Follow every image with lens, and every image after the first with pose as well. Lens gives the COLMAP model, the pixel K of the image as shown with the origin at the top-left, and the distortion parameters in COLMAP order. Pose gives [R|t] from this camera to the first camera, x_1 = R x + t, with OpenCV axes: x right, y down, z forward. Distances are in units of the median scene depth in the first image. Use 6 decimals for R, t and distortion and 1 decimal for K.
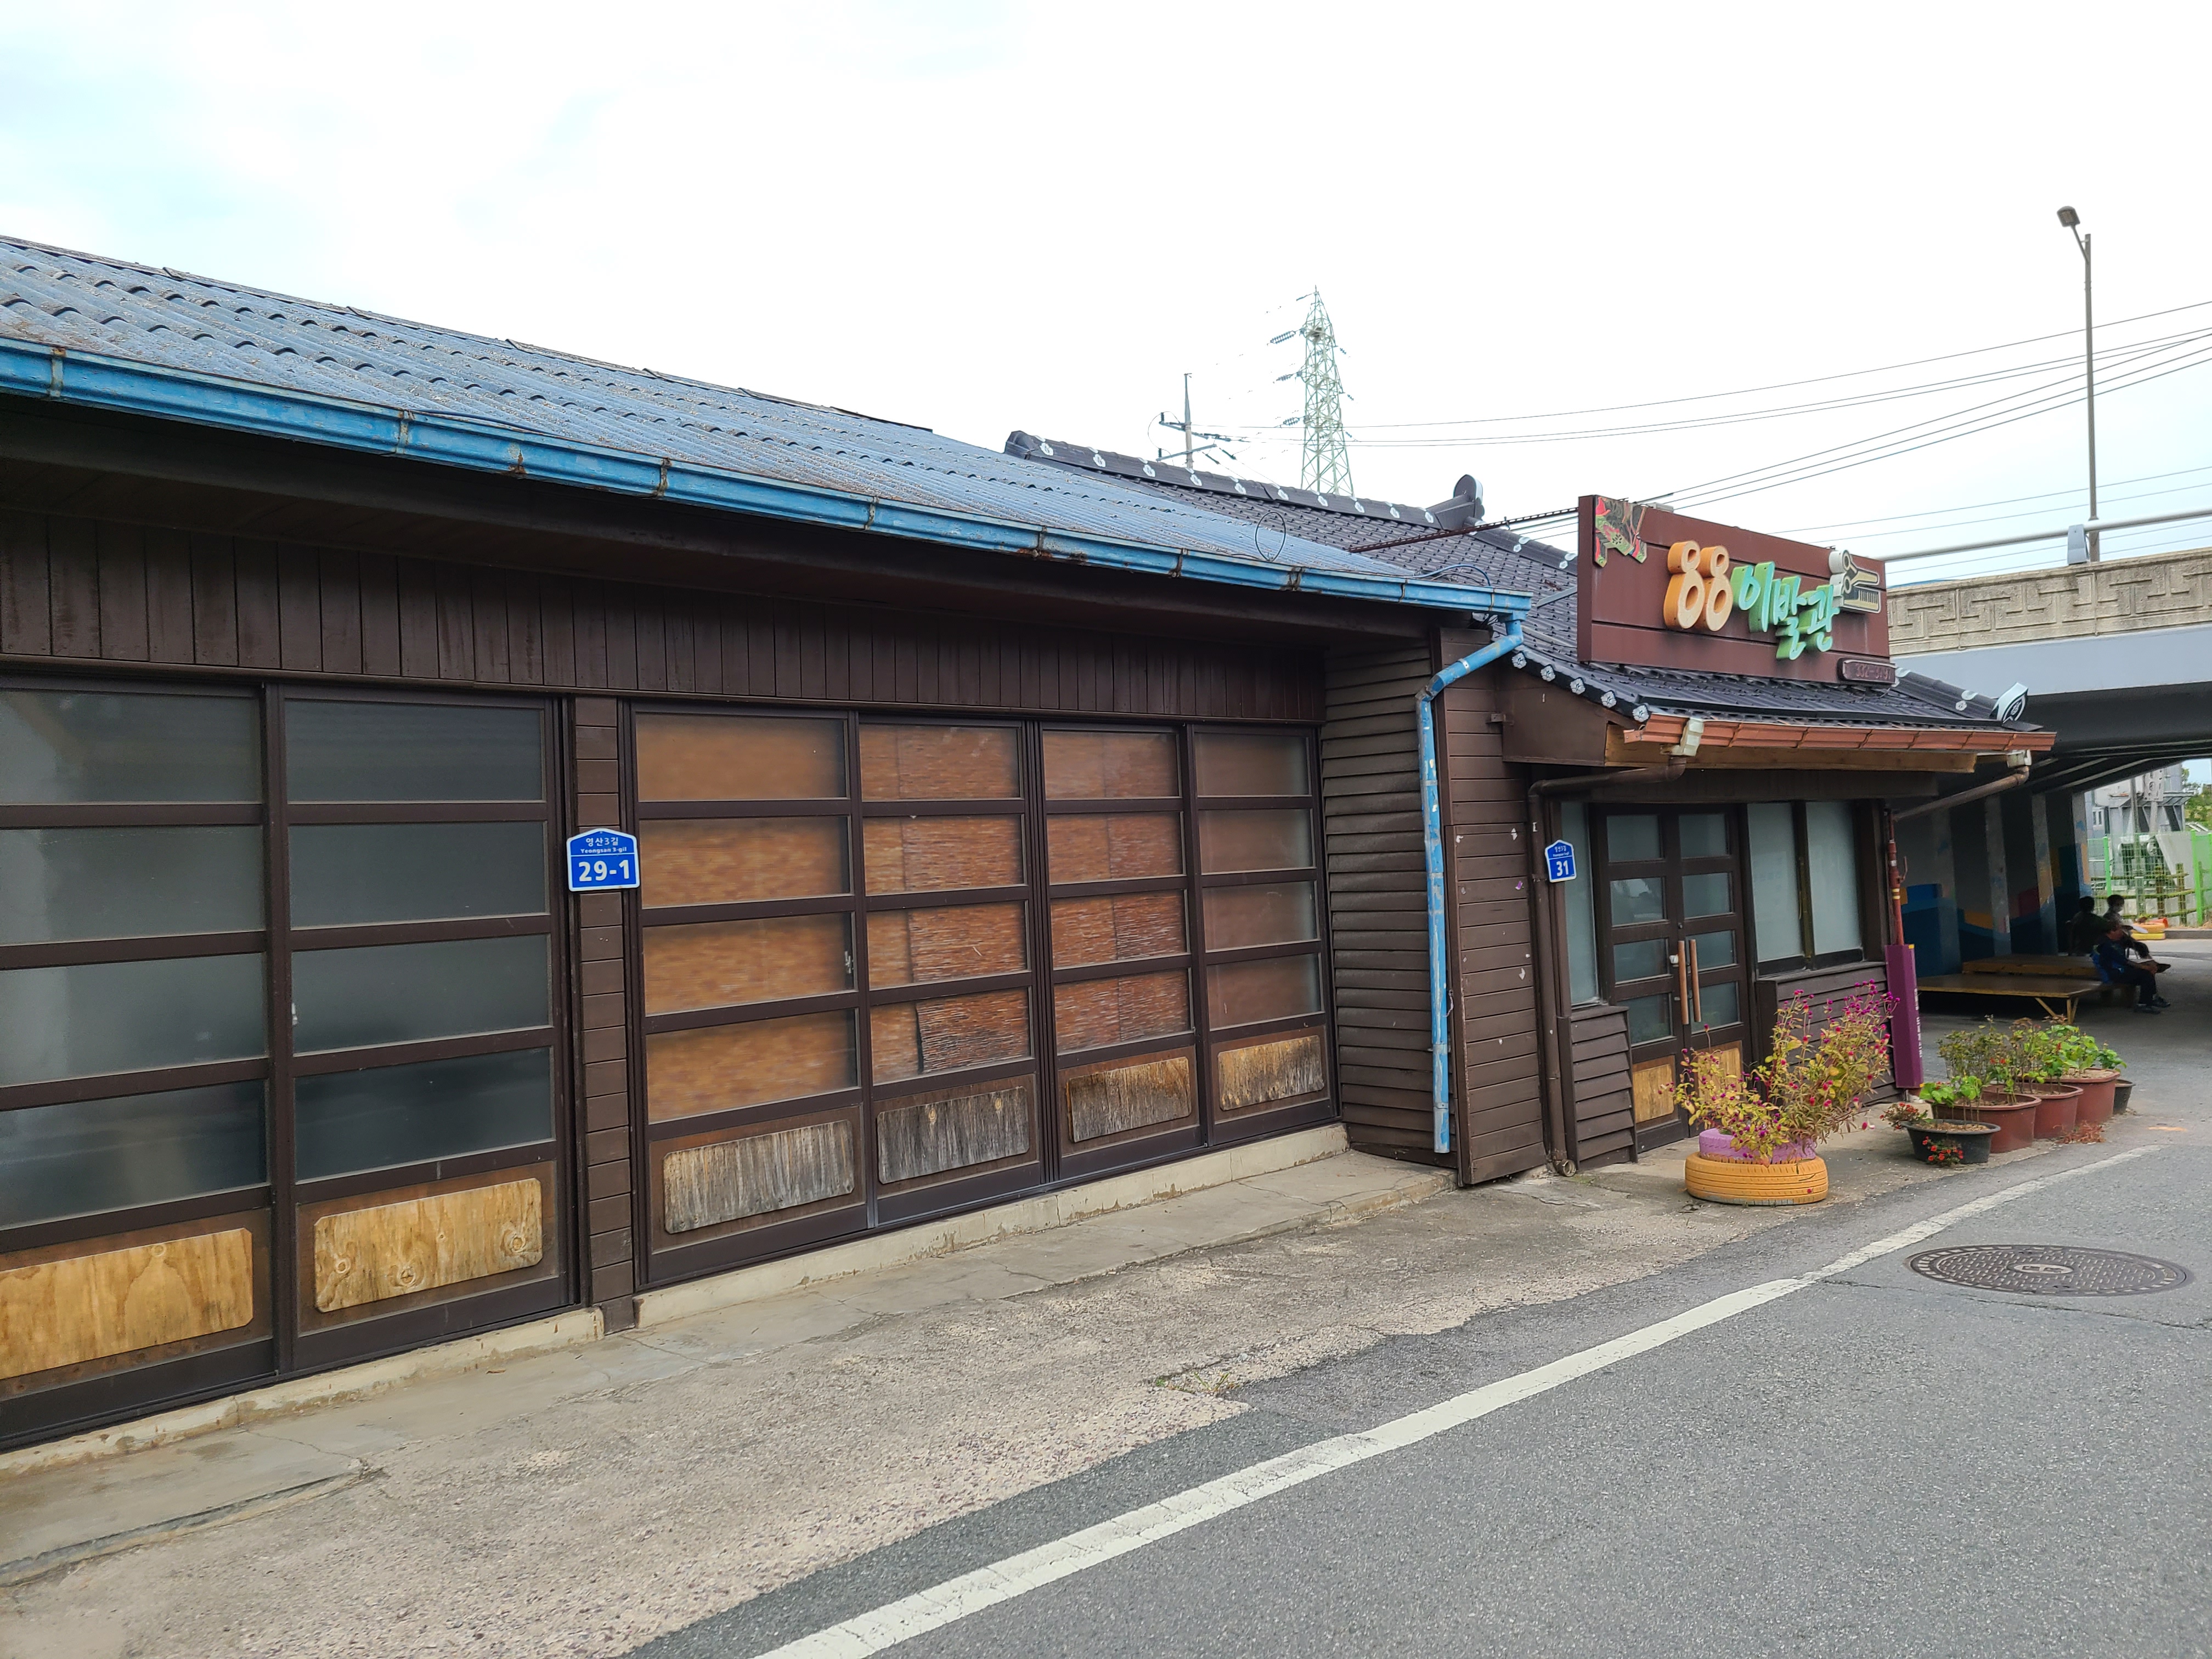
lens RADIAL K [[1647.5, 0, 1098.0], [0, 1647.5, 823.4], [0, 0, 1]] dist [0.016378, 0.000895]
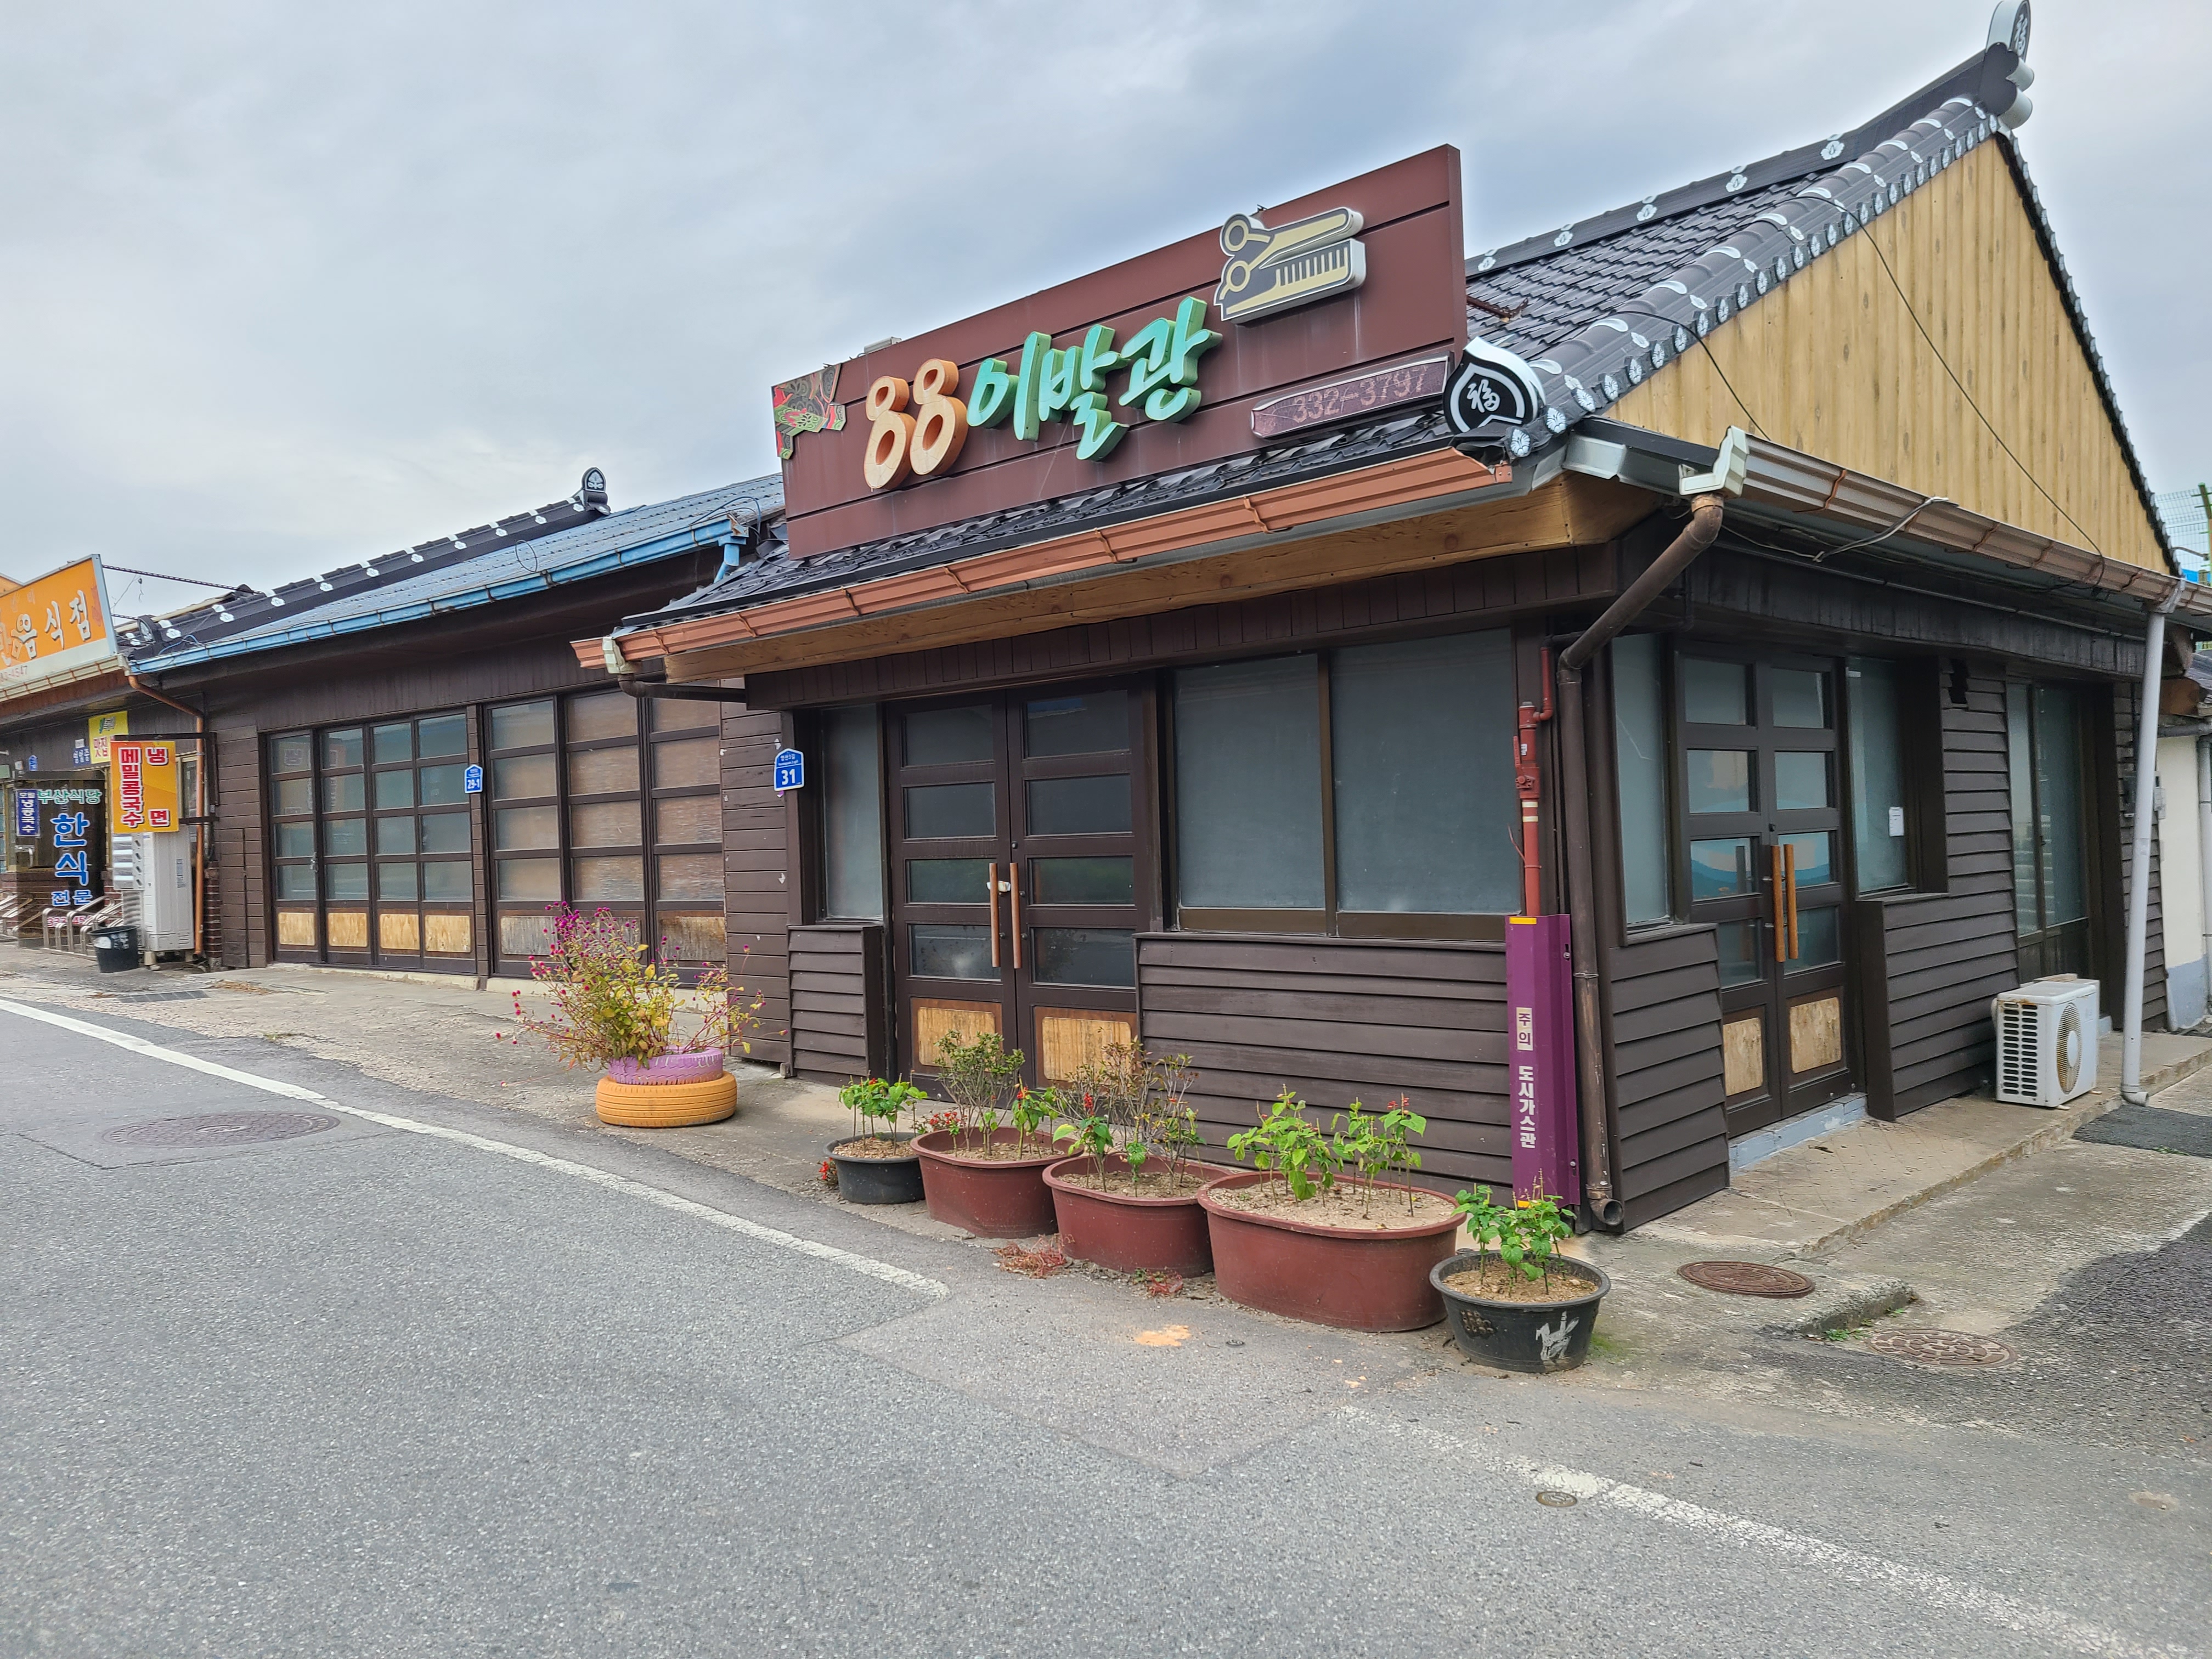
lens RADIAL K [[1647.5, 0, 1099.9], [0, 1647.5, 836.5], [0, 0, 1]] dist [0.016378, 0.000895]
pose [[0.055042, 0.050643, -0.997199, 1.508840], [0.060851, 0.996686, 0.053976, 0.024106], [0.996628, -0.063652, 0.051778, 1.327637]]
